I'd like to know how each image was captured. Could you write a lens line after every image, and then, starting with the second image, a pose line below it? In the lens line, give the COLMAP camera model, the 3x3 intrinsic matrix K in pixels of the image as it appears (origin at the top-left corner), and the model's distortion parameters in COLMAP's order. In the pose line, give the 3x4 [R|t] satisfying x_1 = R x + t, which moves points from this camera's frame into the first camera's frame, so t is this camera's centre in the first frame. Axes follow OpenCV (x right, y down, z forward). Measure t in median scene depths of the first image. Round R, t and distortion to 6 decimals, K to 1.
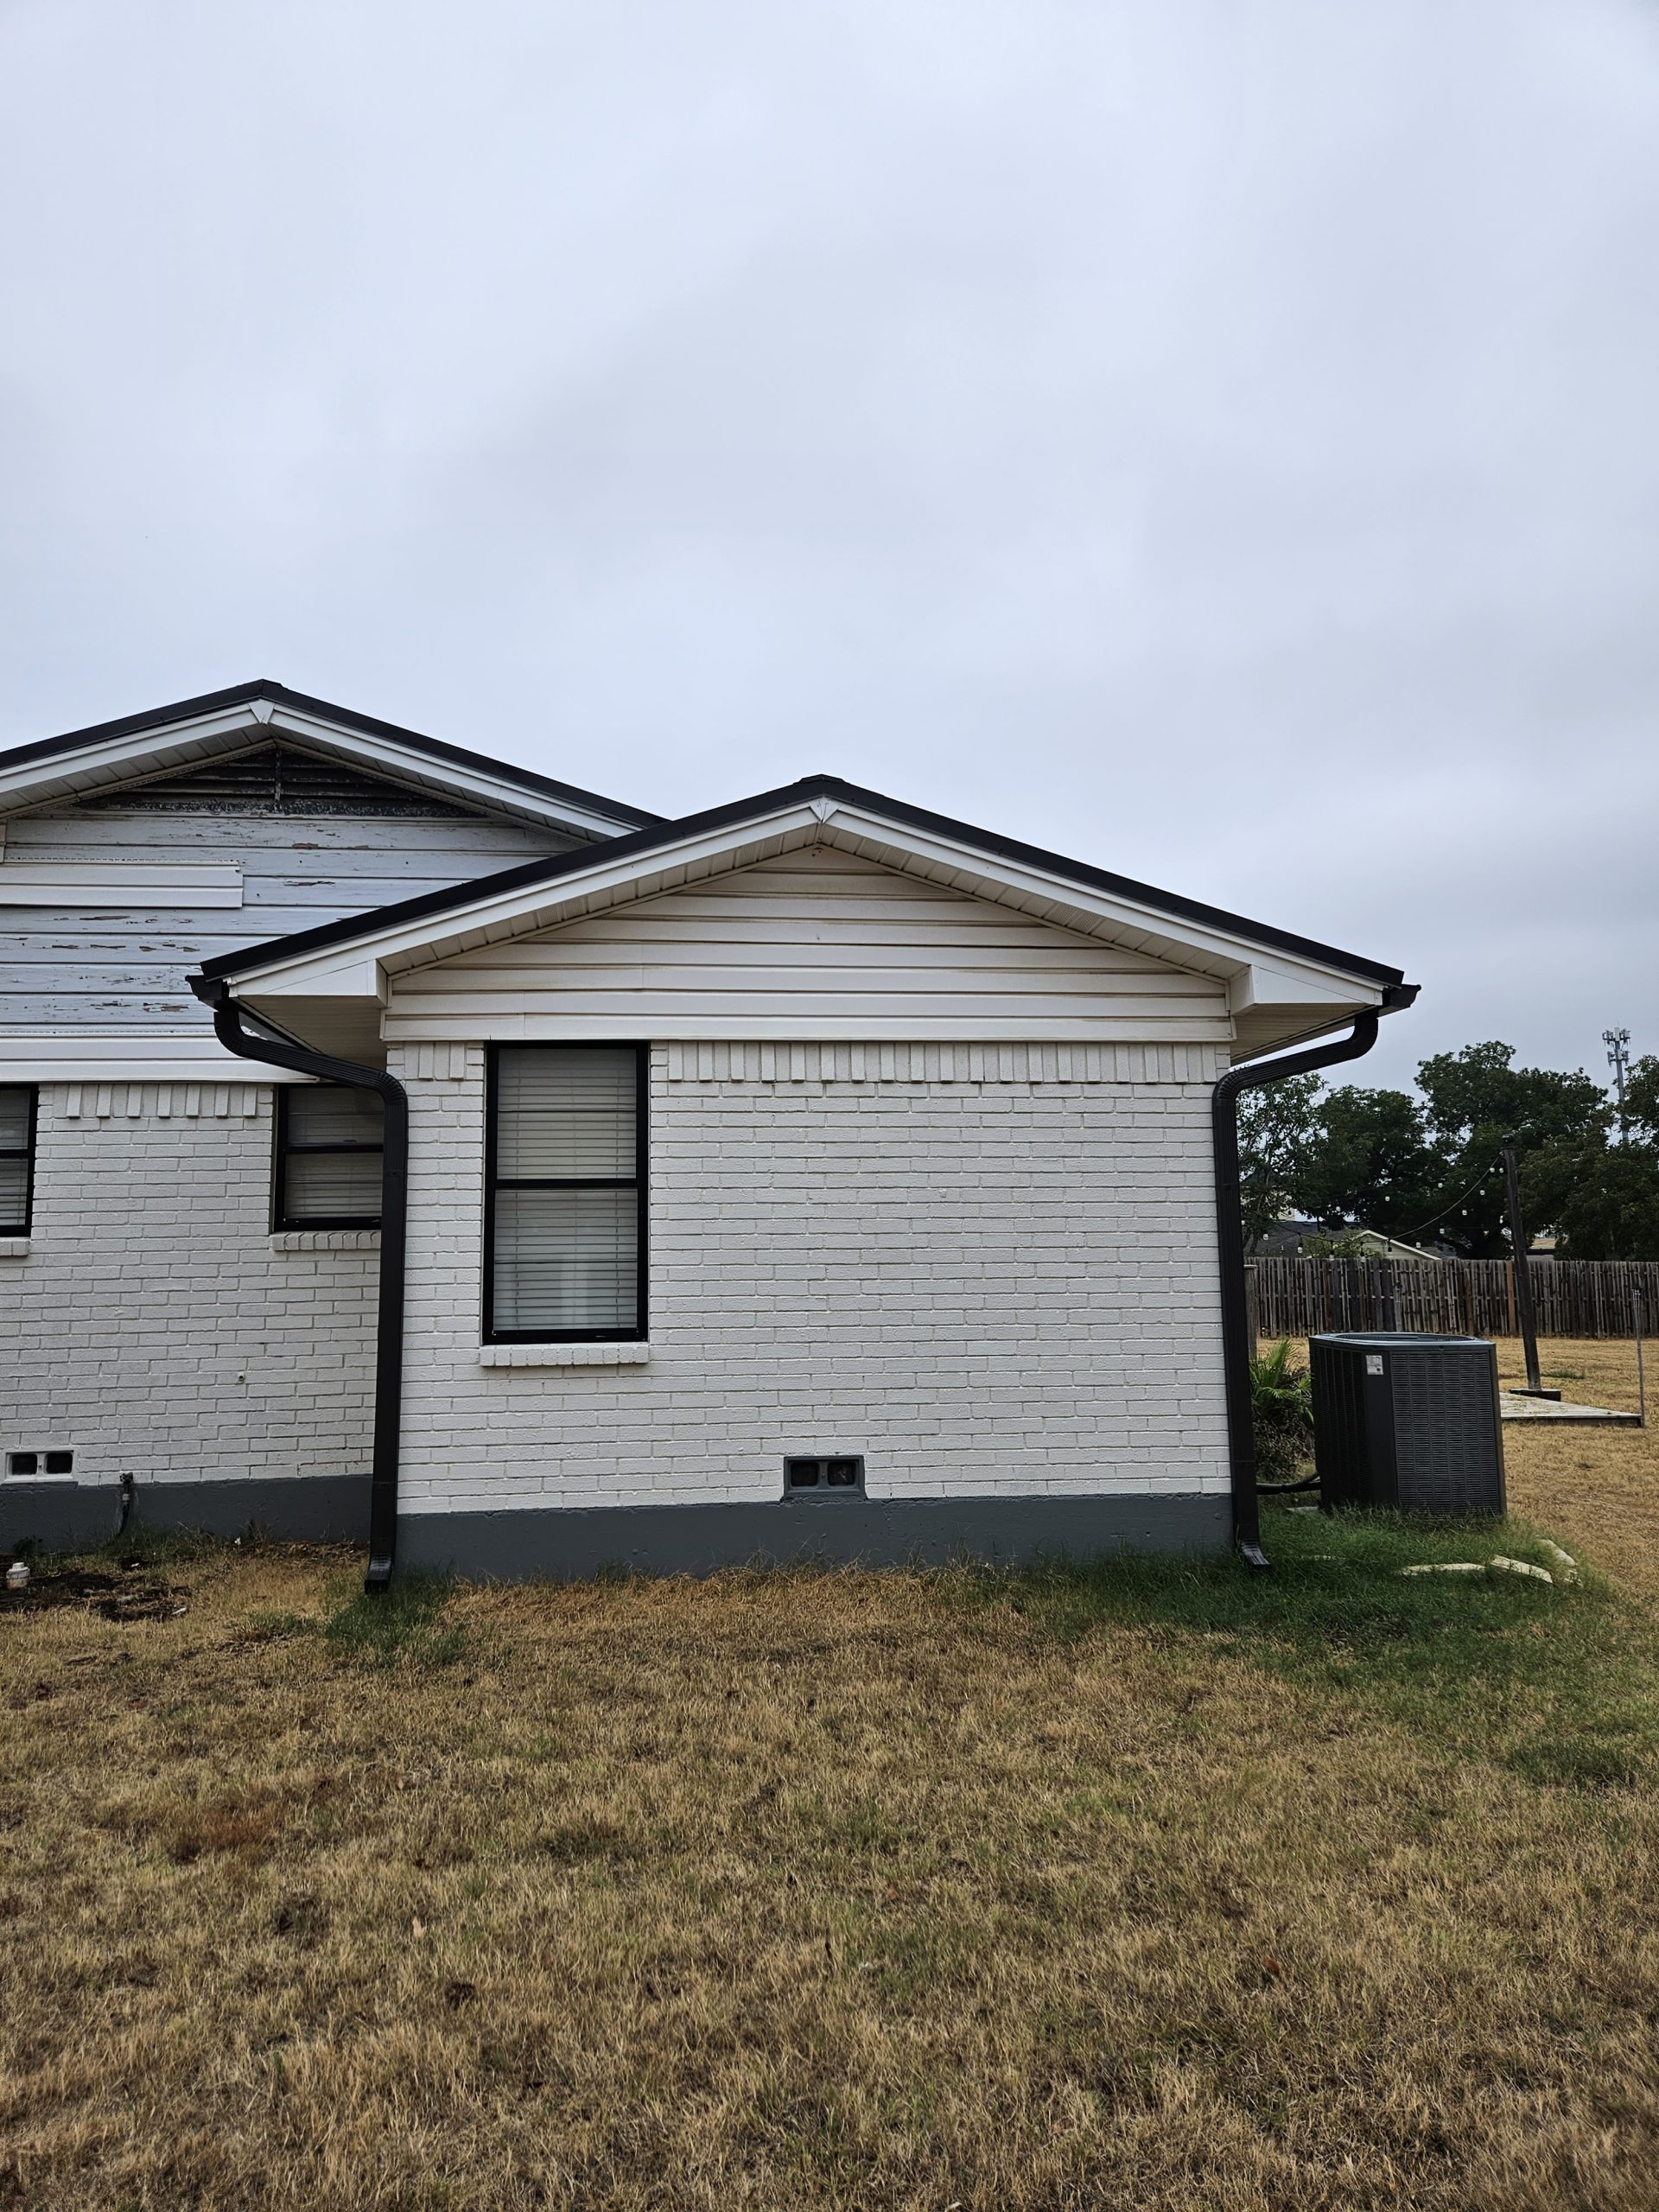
lens RADIAL K [[1497.3, 0, 828.9], [0, 1497.3, 1091.4], [0, 0, 1]] dist [0.089840, -0.000613]
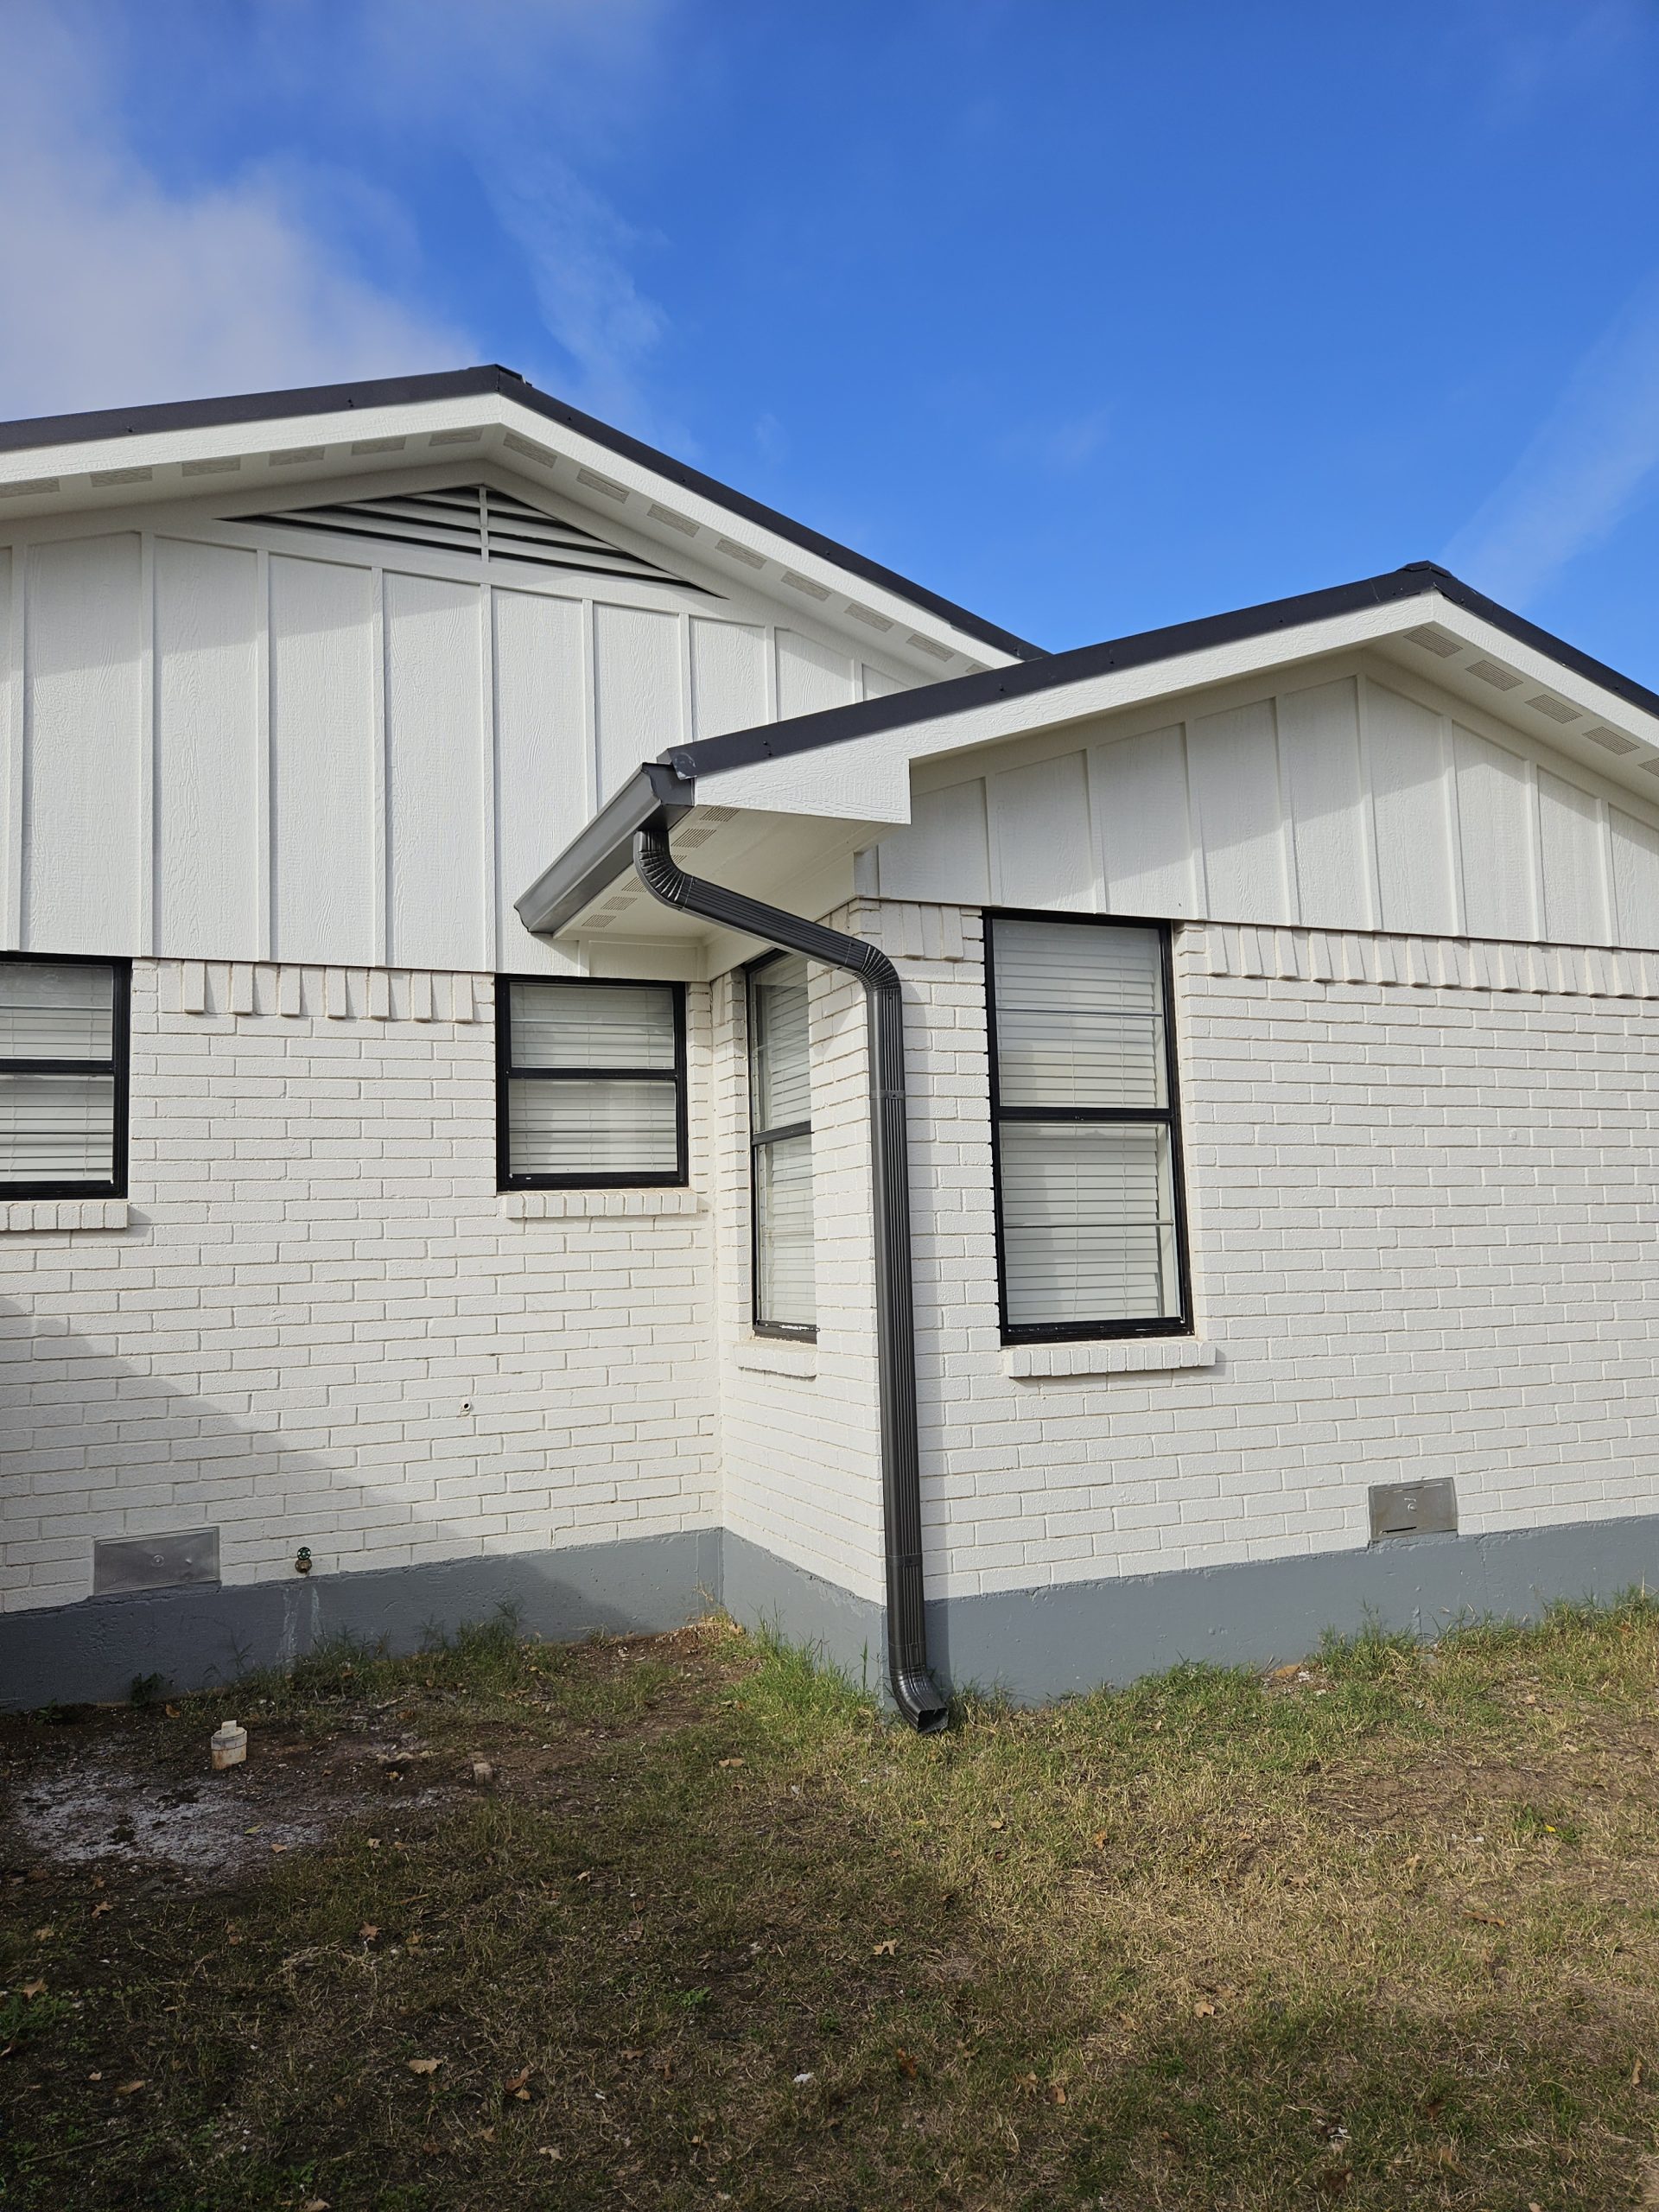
lens RADIAL K [[1481.4, 0, 829.5], [0, 1481.4, 1106.0], [0, 0, 1]] dist [0.104929, -0.086127]
pose [[0.954241, 0.012651, 0.298770, -0.491920], [-0.017389, 0.999762, 0.013208, 0.049638], [-0.298531, -0.017799, 0.954234, 0.367502]]
